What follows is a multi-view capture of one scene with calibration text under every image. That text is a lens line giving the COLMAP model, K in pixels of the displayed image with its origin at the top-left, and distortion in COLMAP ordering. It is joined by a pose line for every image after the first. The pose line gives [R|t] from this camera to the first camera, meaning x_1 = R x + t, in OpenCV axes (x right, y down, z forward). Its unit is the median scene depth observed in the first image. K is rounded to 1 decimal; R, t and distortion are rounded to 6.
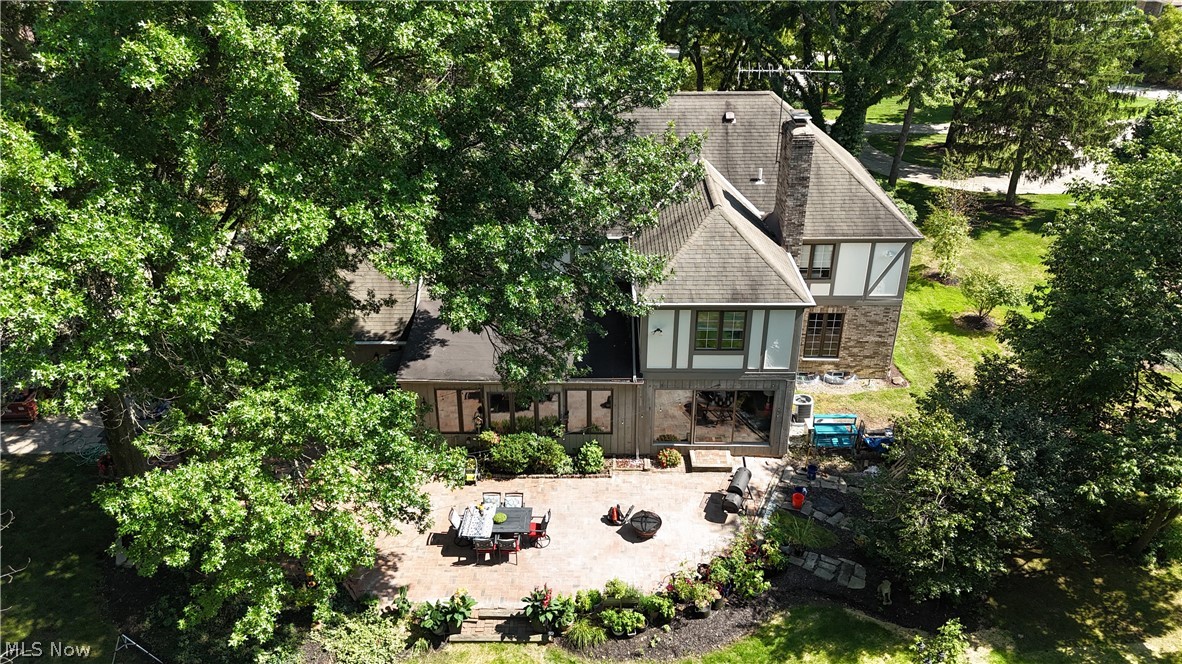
lens RADIAL K [[842.4, 0, 591.0], [0, 842.4, 332.0], [0, 0, 1]] dist [0.037166, -0.001917]
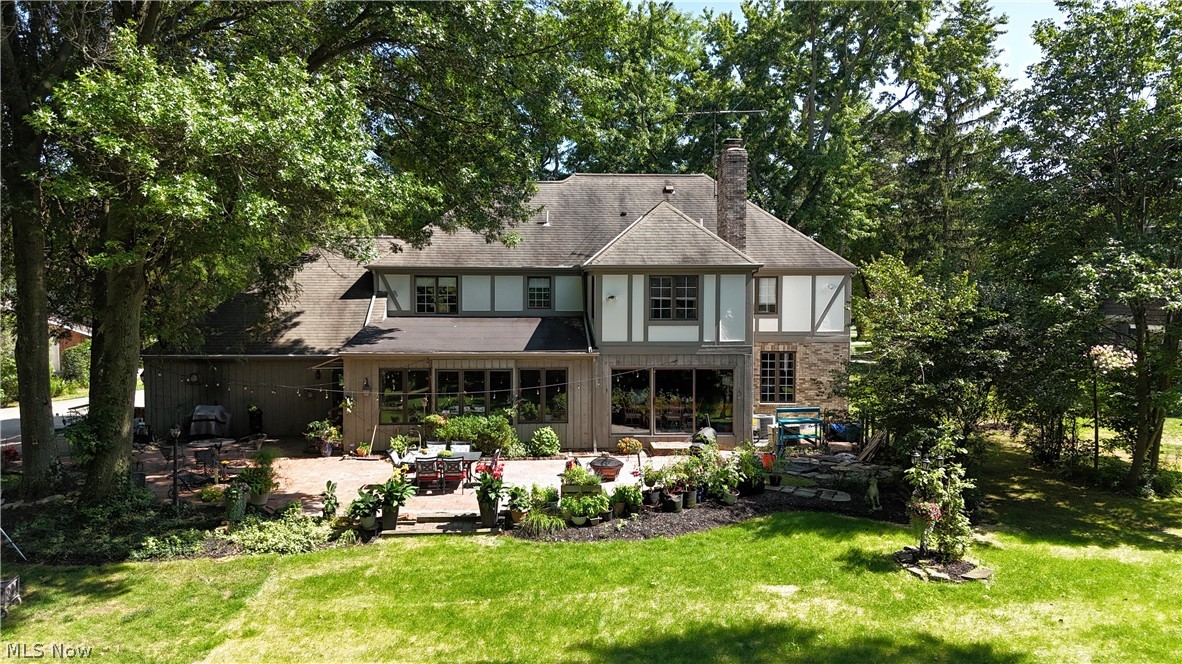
lens RADIAL K [[842.4, 0, 591.0], [0, 842.4, 332.0], [0, 0, 1]] dist [0.037166, -0.001917]
pose [[0.997985, -0.002118, 0.063410, -0.008512], [0.028068, 0.911058, -0.411322, 0.433202], [-0.056899, 0.412273, 0.909282, 0.105891]]
